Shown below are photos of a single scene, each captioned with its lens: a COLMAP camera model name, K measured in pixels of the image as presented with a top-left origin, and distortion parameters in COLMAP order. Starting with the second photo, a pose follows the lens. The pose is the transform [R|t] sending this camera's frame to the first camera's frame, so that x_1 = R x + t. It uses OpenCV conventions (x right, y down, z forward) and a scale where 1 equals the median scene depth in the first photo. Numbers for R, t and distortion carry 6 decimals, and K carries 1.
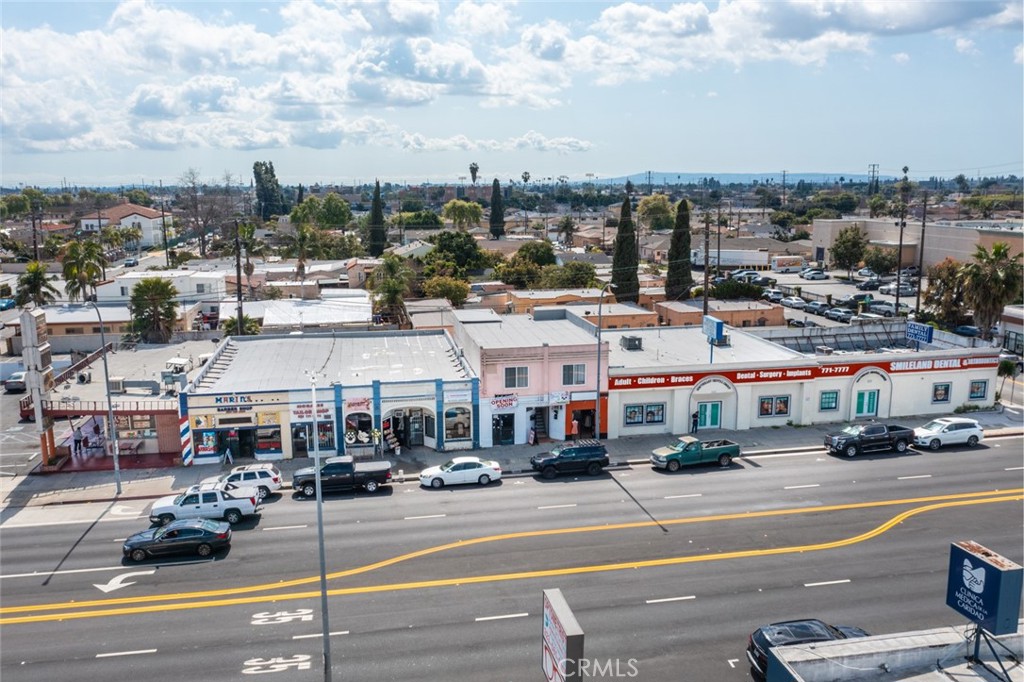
lens RADIAL K [[820.2, 0, 500.2], [0, 820.2, 342.6], [0, 0, 1]] dist [-0.015182, -0.000906]
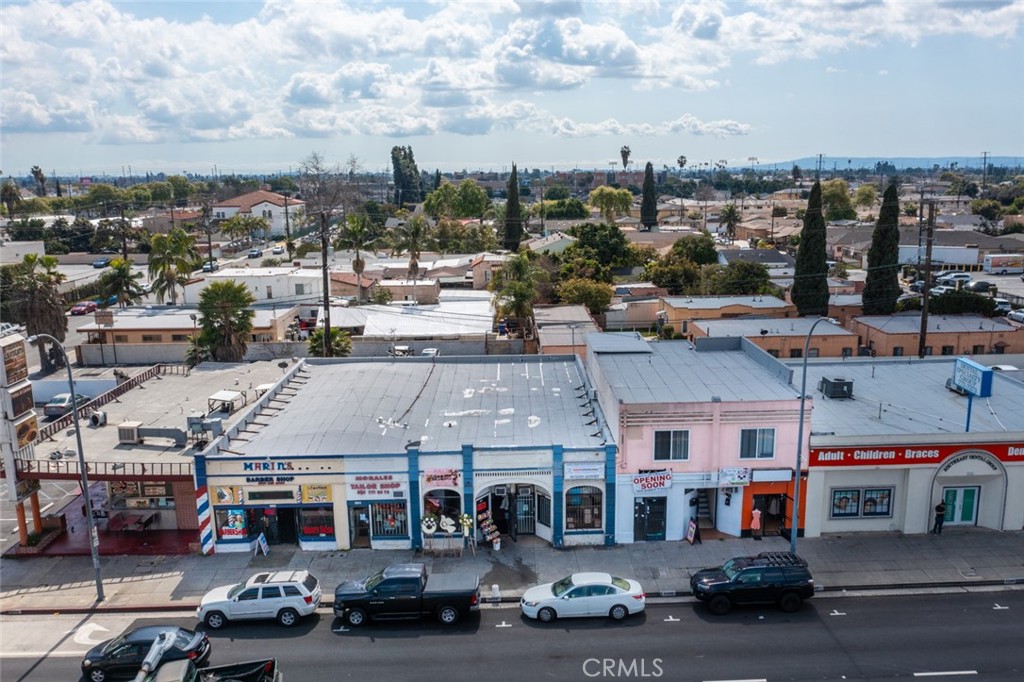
lens RADIAL K [[843.9, 0, 531.4], [0, 843.9, 347.9], [0, 0, 1]] dist [-0.020764, 0.009968]
pose [[0.990108, 0.024369, -0.138178, -0.000438], [-0.022089, 0.999594, 0.018014, -0.048352], [0.138561, -0.014784, 0.990244, 0.289348]]
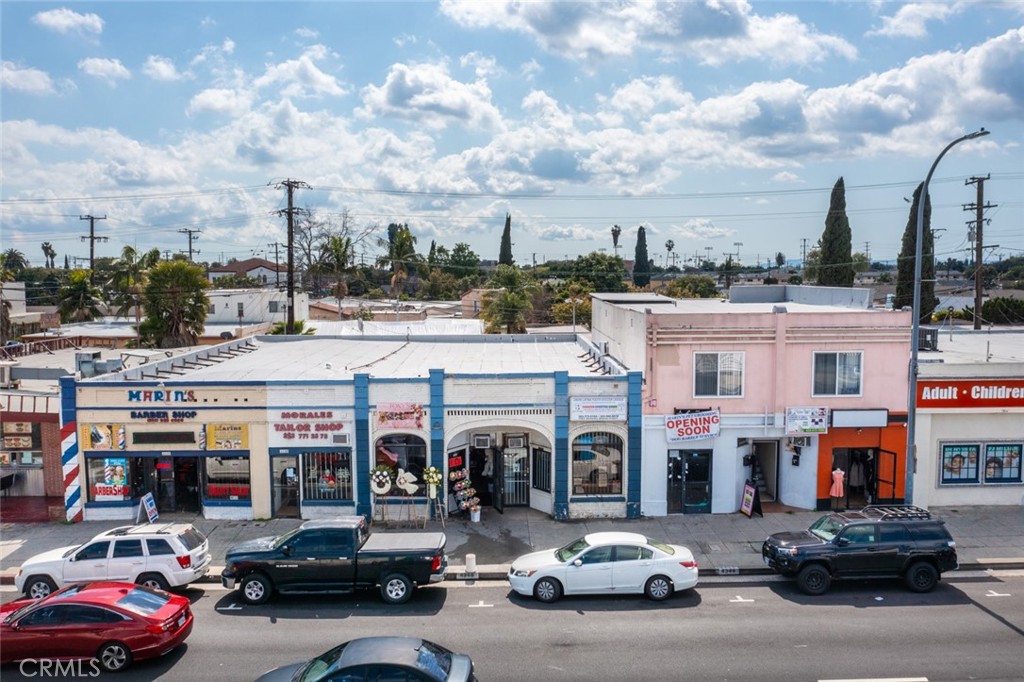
lens RADIAL K [[809.9, 0, 509.9], [0, 809.9, 335.4], [0, 0, 1]] dist [-0.022381, 0.012031]
pose [[0.987628, 0.013927, -0.156195, -0.028291], [-0.031230, 0.993565, -0.108877, 0.075361], [0.153674, 0.112408, 0.981707, 0.497841]]
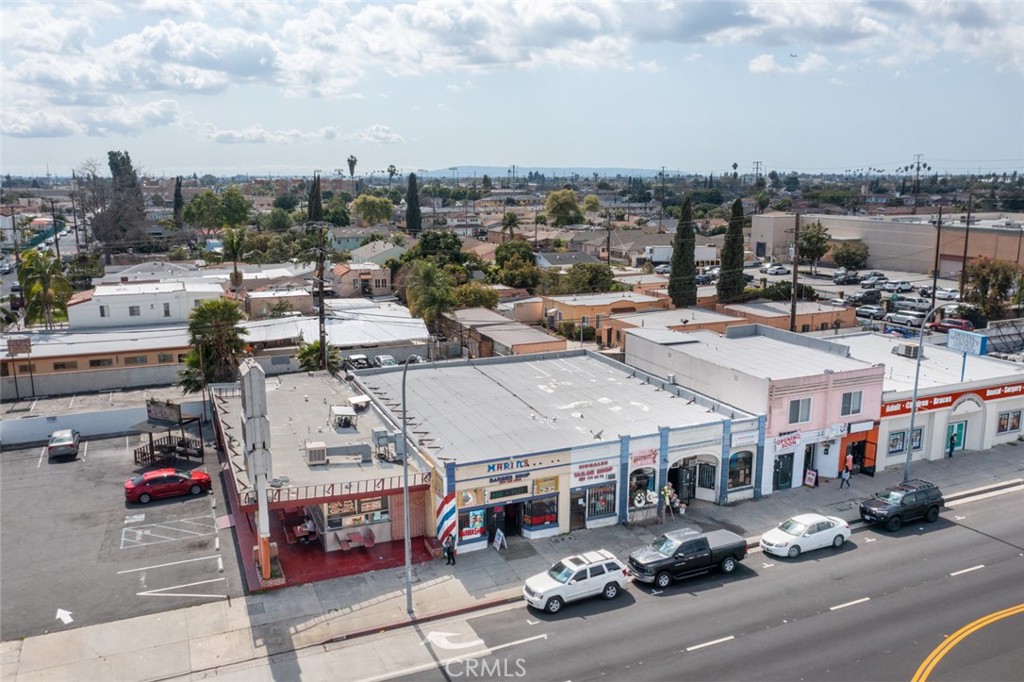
lens RADIAL K [[809.9, 0, 509.9], [0, 809.9, 335.4], [0, 0, 1]] dist [-0.022381, 0.012031]
pose [[0.973136, -0.039482, 0.226822, -0.462301], [0.038933, 0.999218, 0.006893, -0.054193], [-0.226917, 0.002123, 0.973912, 0.242805]]
